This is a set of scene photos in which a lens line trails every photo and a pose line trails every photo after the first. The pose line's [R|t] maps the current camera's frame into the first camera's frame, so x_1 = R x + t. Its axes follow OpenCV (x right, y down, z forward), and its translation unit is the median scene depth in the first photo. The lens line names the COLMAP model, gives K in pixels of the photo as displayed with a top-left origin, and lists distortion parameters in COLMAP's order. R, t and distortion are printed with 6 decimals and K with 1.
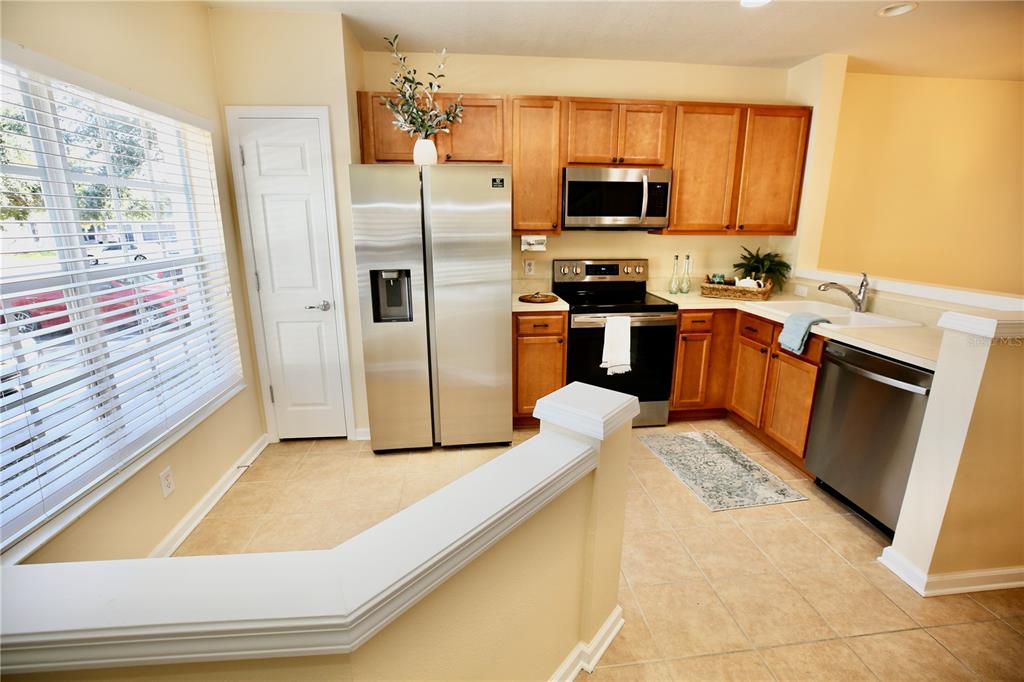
lens RADIAL K [[465.9, 0, 512.0], [0, 465.9, 341.0], [0, 0, 1]] dist [-0.045580, 0.010526]
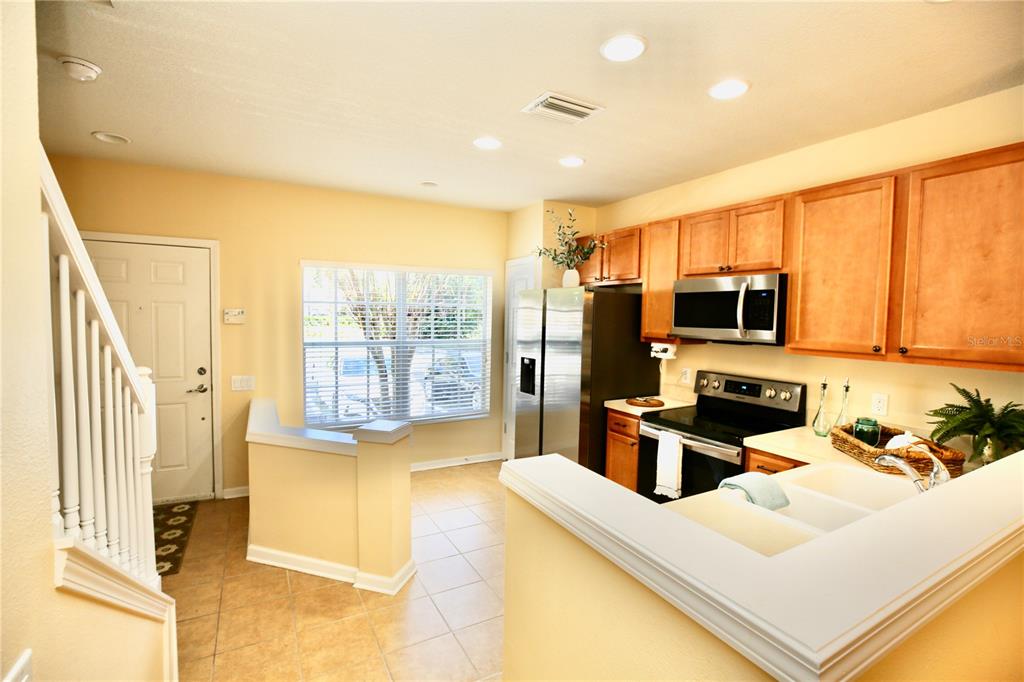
lens RADIAL K [[465.9, 0, 512.0], [0, 465.9, 341.0], [0, 0, 1]] dist [-0.045580, 0.010526]
pose [[0.393822, 0.058837, -0.917302, 0.913697], [-0.244811, 0.968618, -0.042976, -0.110283], [0.885987, 0.241490, 0.395866, 0.300297]]
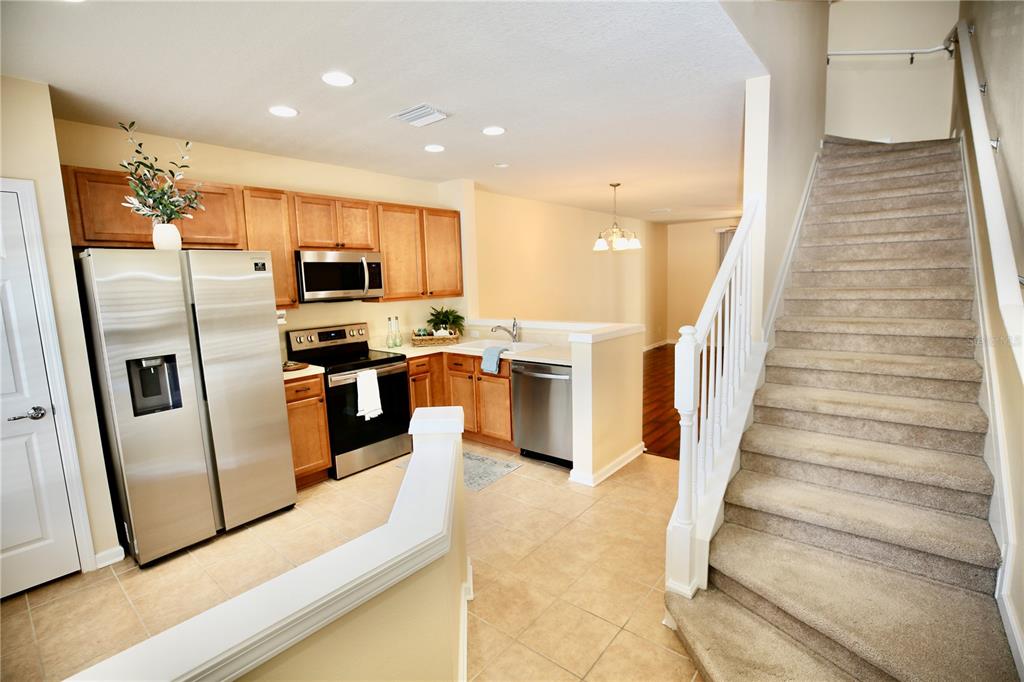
lens RADIAL K [[465.9, 0, 512.0], [0, 465.9, 341.0], [0, 0, 1]] dist [-0.045580, 0.010526]
pose [[0.715428, -0.114201, 0.689290, -0.316670], [0.202398, 0.978125, -0.048019, 0.006066], [-0.668728, 0.173865, 0.722892, -0.139342]]
